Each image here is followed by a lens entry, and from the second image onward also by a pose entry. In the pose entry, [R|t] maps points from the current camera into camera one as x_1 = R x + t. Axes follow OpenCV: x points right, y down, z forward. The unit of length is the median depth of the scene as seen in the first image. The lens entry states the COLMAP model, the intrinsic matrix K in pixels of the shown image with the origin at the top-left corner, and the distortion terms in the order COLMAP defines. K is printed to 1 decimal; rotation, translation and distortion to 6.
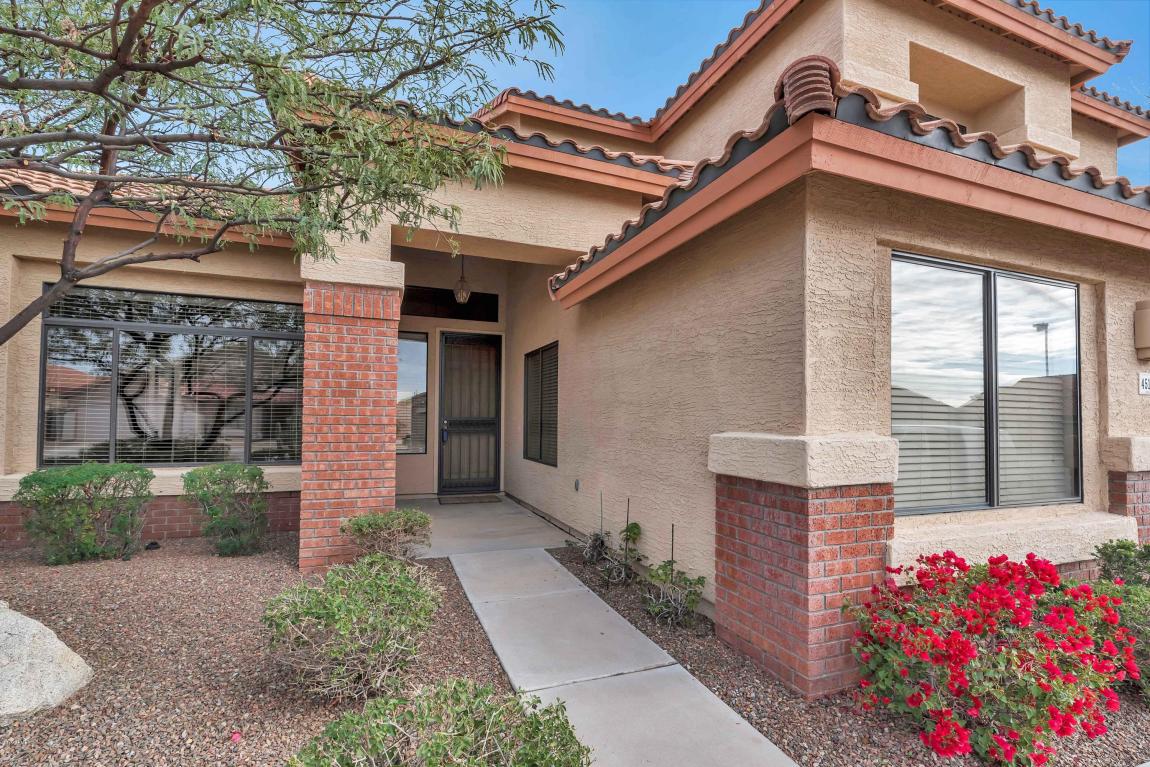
lens RADIAL K [[508.1, 0, 575.0], [0, 508.1, 383.5], [0, 0, 1]] dist [0.018903, 0.000111]
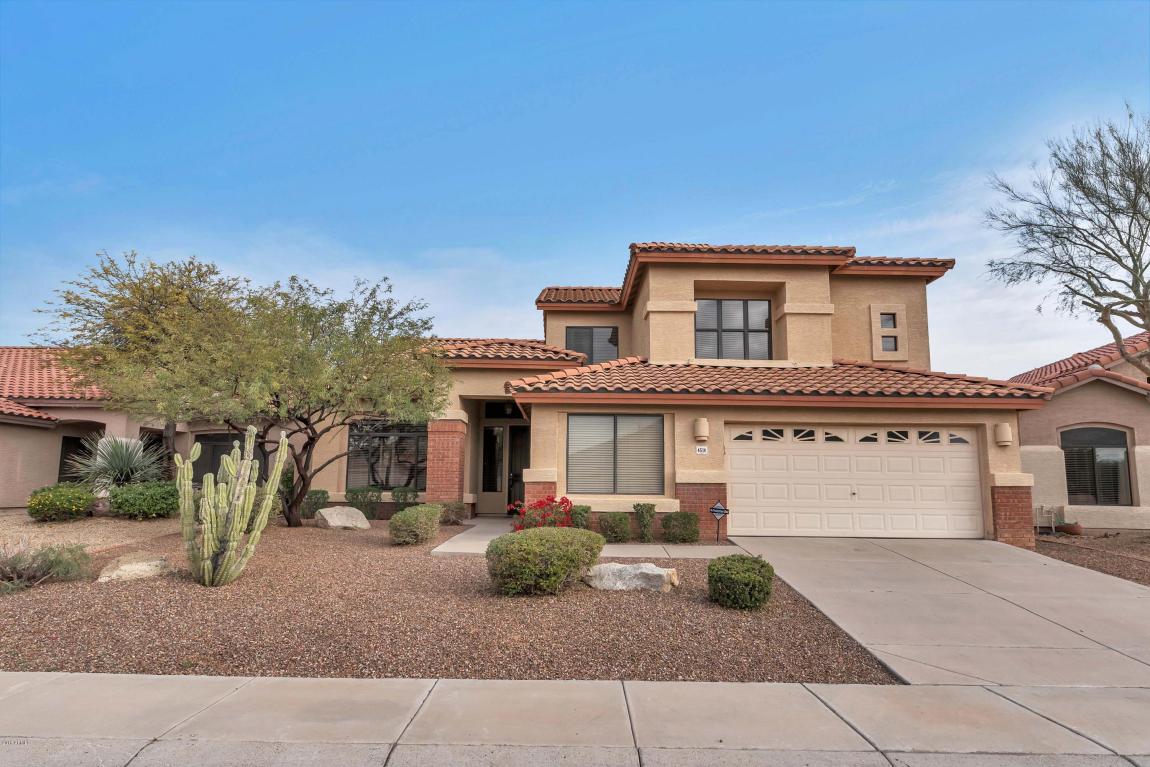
lens RADIAL K [[599.3, 0, 575.0], [0, 599.3, 383.5], [0, 0, 1]] dist [0.000344, 0.000004]
pose [[0.932648, -0.054626, -0.356628, 0.732439], [0.013518, 0.993068, -0.116758, 0.000311], [0.360534, 0.104073, 0.926922, -0.928494]]
